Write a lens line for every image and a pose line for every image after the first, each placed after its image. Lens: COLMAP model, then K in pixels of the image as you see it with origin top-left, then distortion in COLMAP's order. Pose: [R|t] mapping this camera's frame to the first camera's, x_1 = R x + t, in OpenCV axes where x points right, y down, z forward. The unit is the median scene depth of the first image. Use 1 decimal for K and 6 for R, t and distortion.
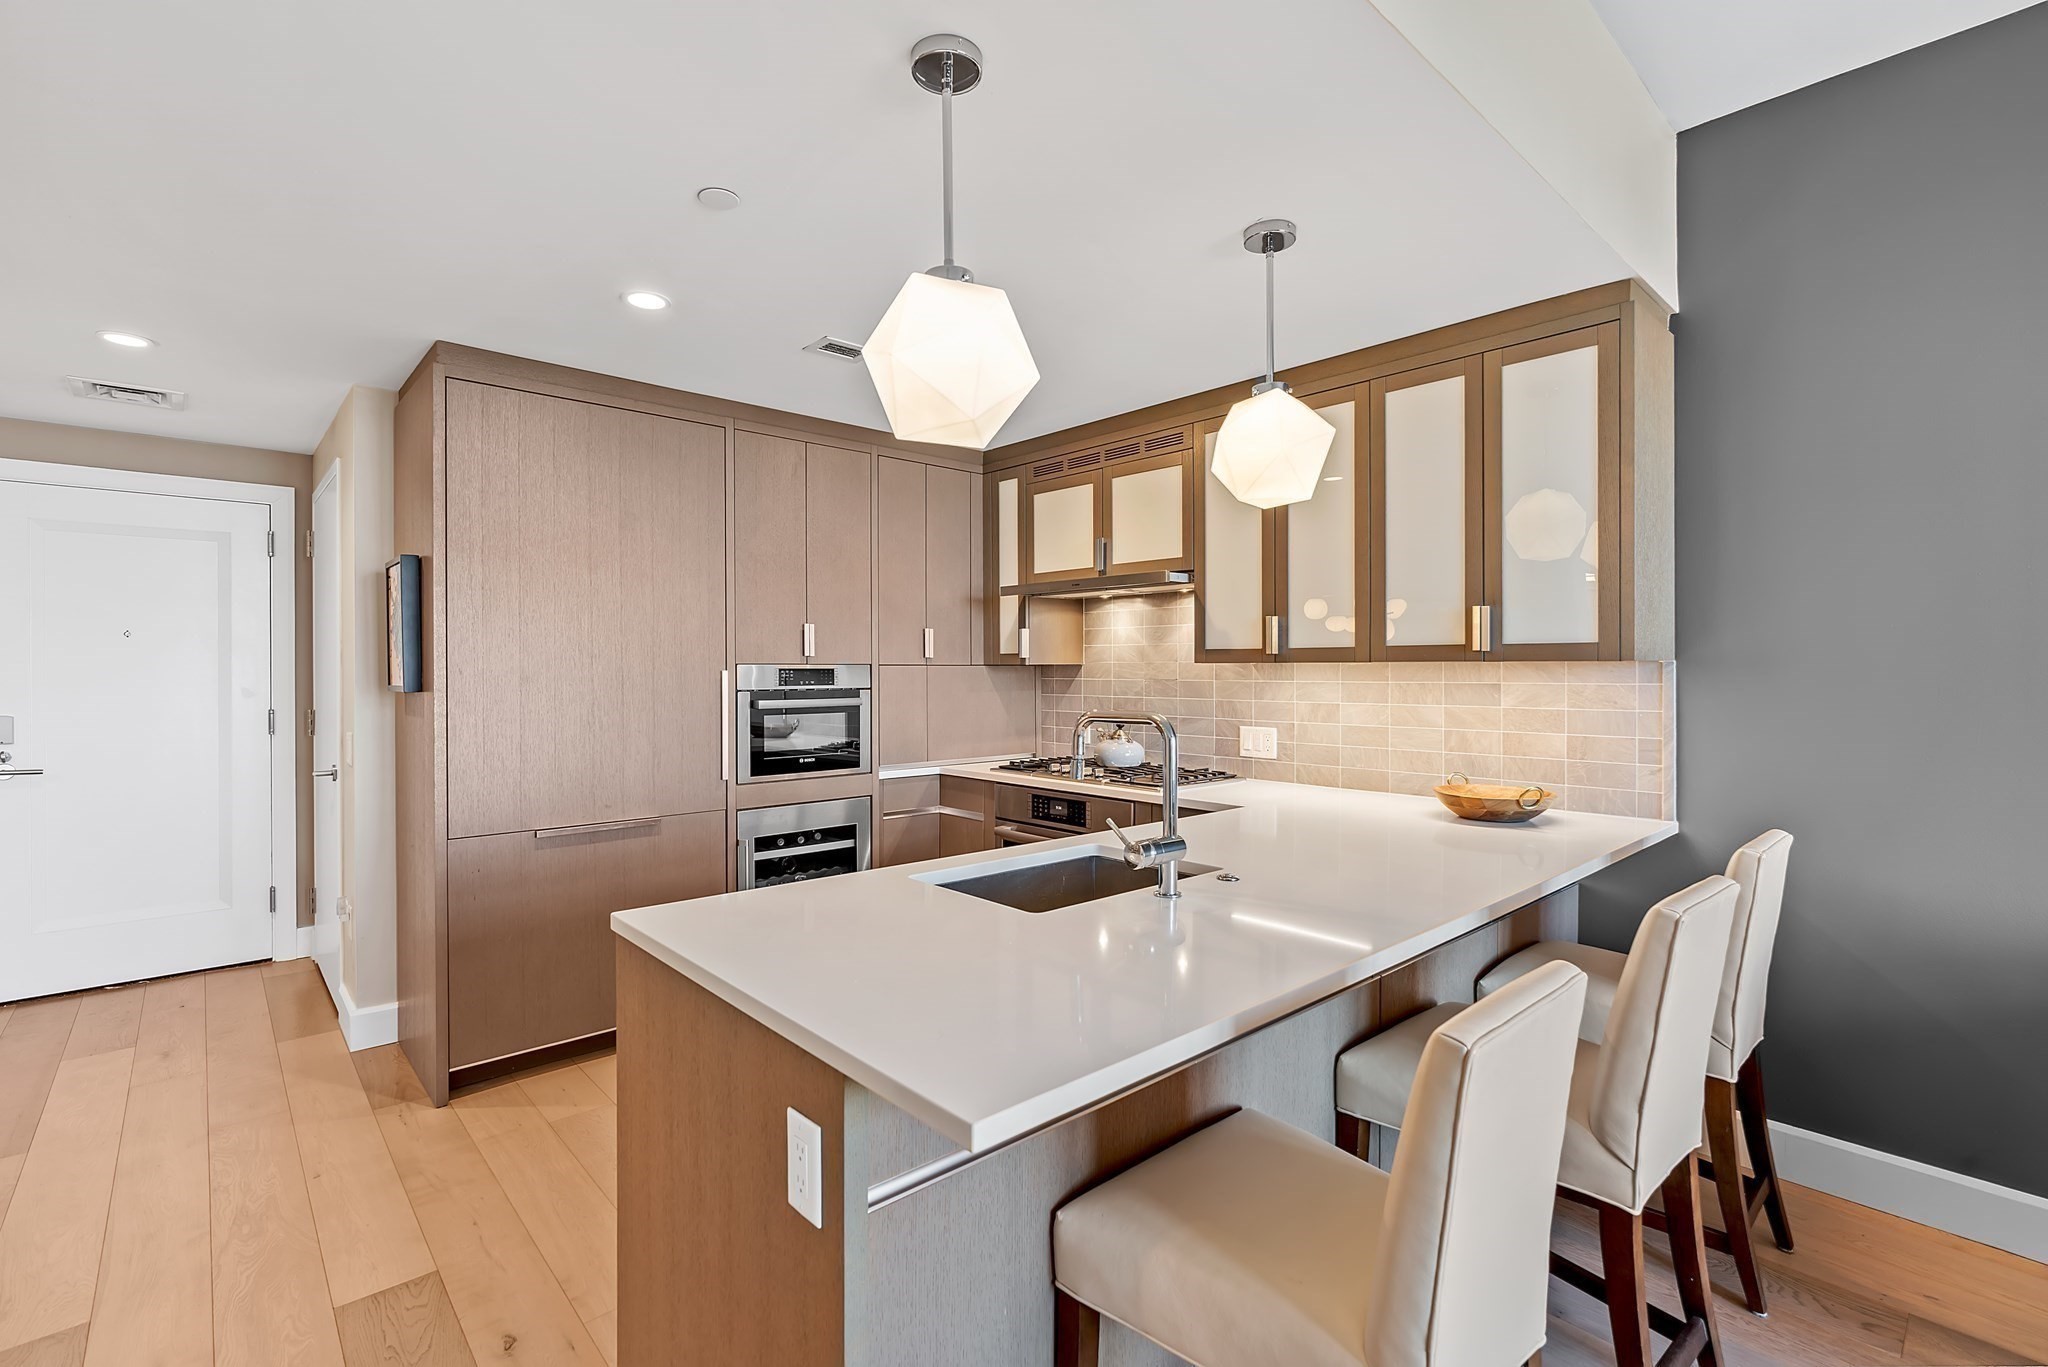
lens RADIAL K [[927.3, 0, 1025.5], [0, 927.3, 675.9], [0, 0, 1]] dist [-0.003282, 0.000038]
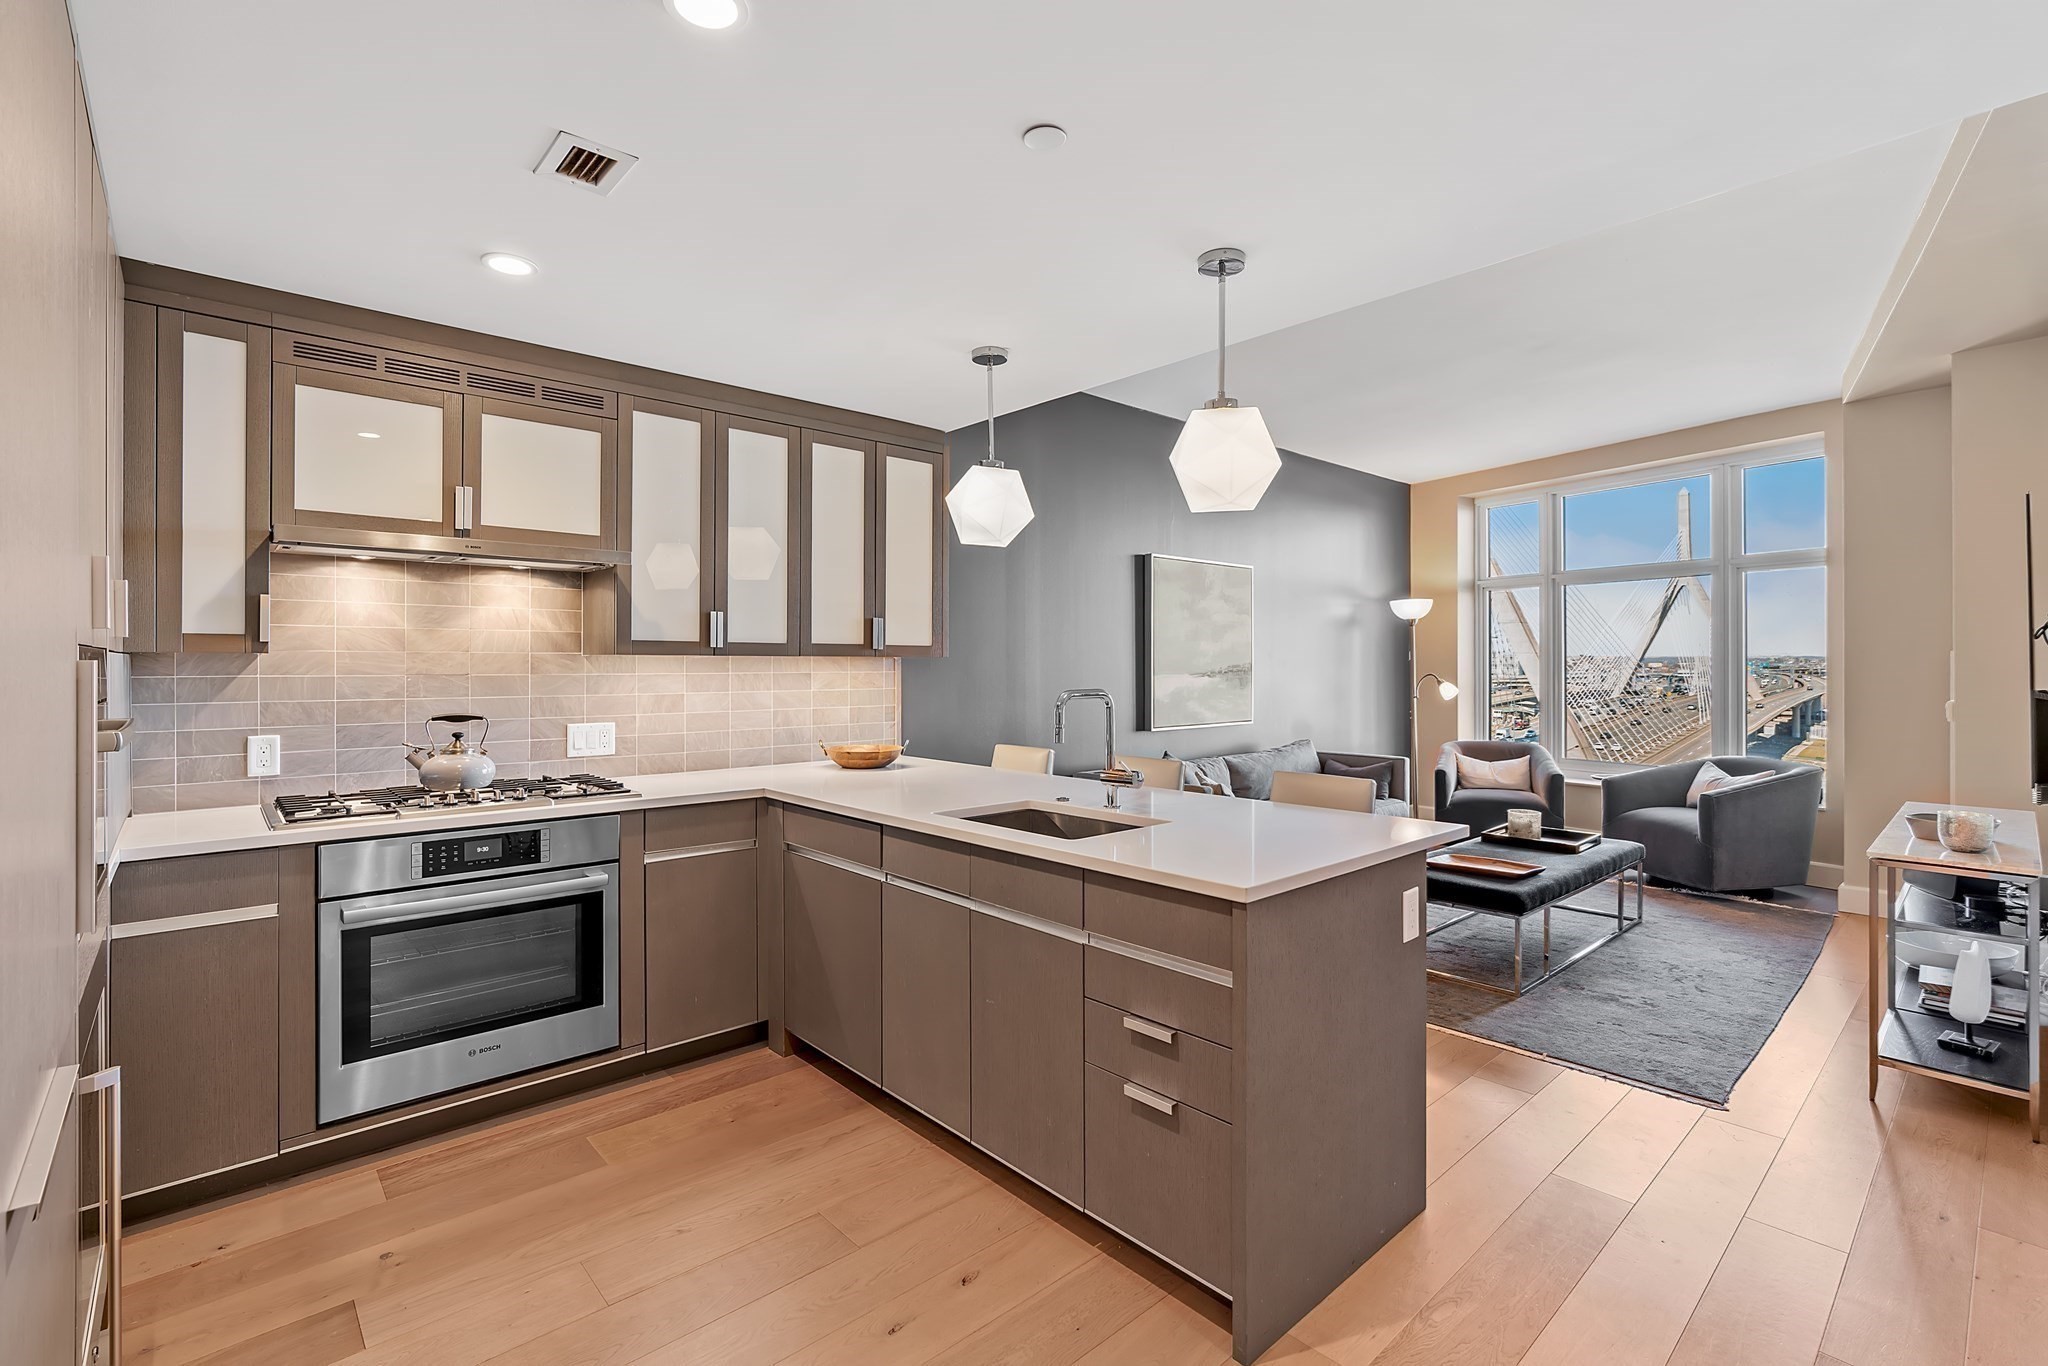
lens RADIAL K [[915.9, 0, 1018.4], [0, 915.9, 664.8], [0, 0, 1]] dist [-0.009574, 0.000992]
pose [[0.004998, -0.000860, 0.999987, -0.686536], [0.006203, 0.999980, 0.000829, -0.002162], [-0.999968, 0.006198, 0.005004, 0.573445]]
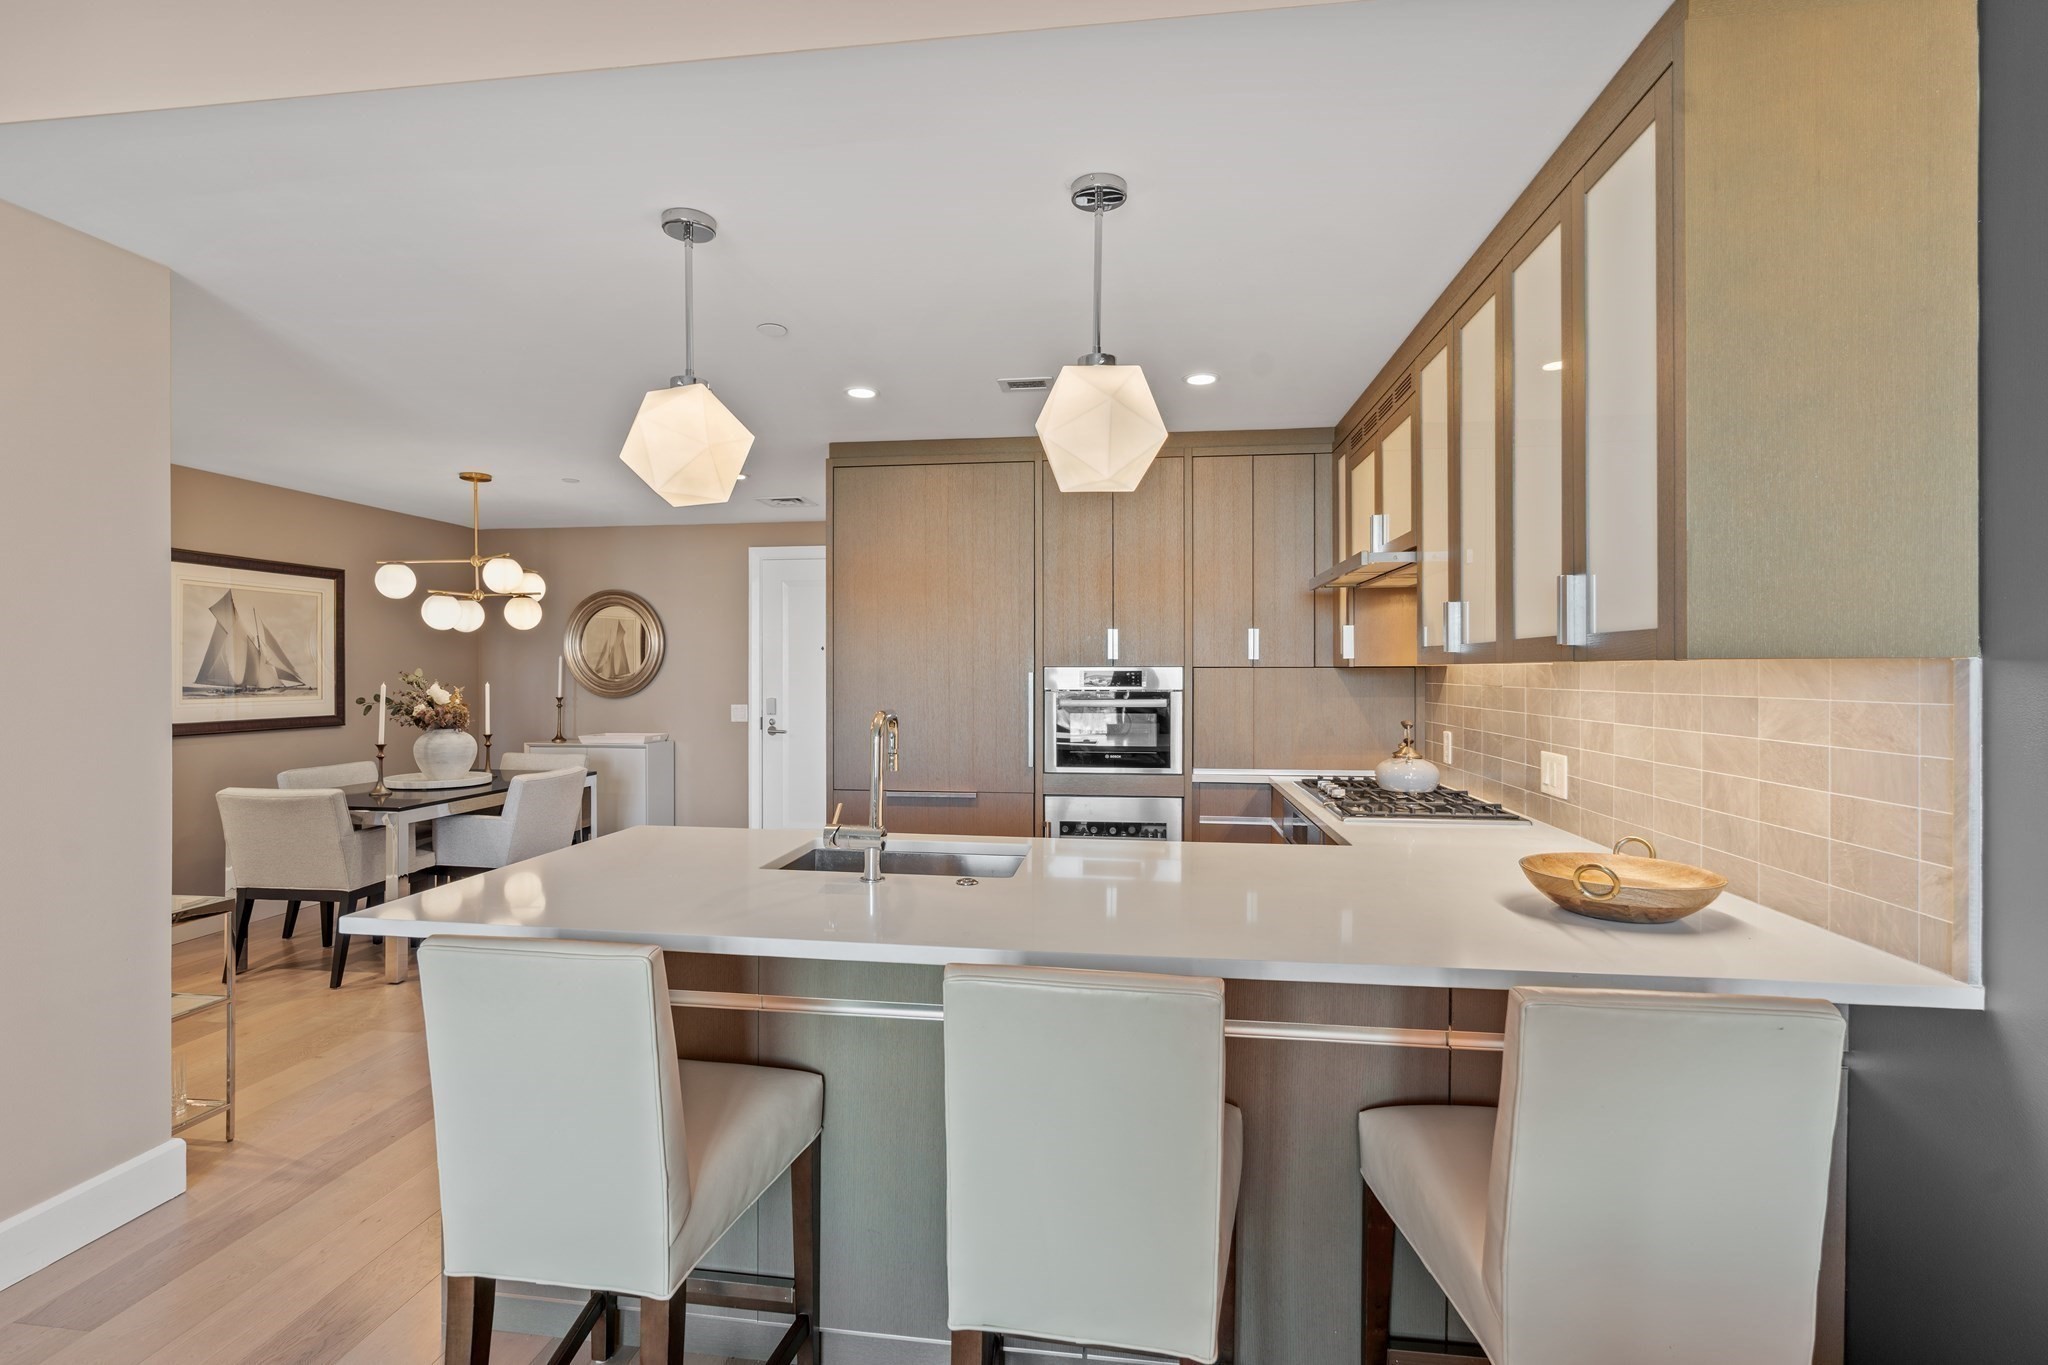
lens RADIAL K [[966.4, 0, 1002.1], [0, 966.4, 672.1], [0, 0, 1]] dist [0.001383, 0.000210]
pose [[0.637290, 0.002347, -0.770621, 0.565379], [-0.006930, 0.999972, -0.002686, -0.002919], [0.770593, 0.007052, 0.637288, 0.199543]]
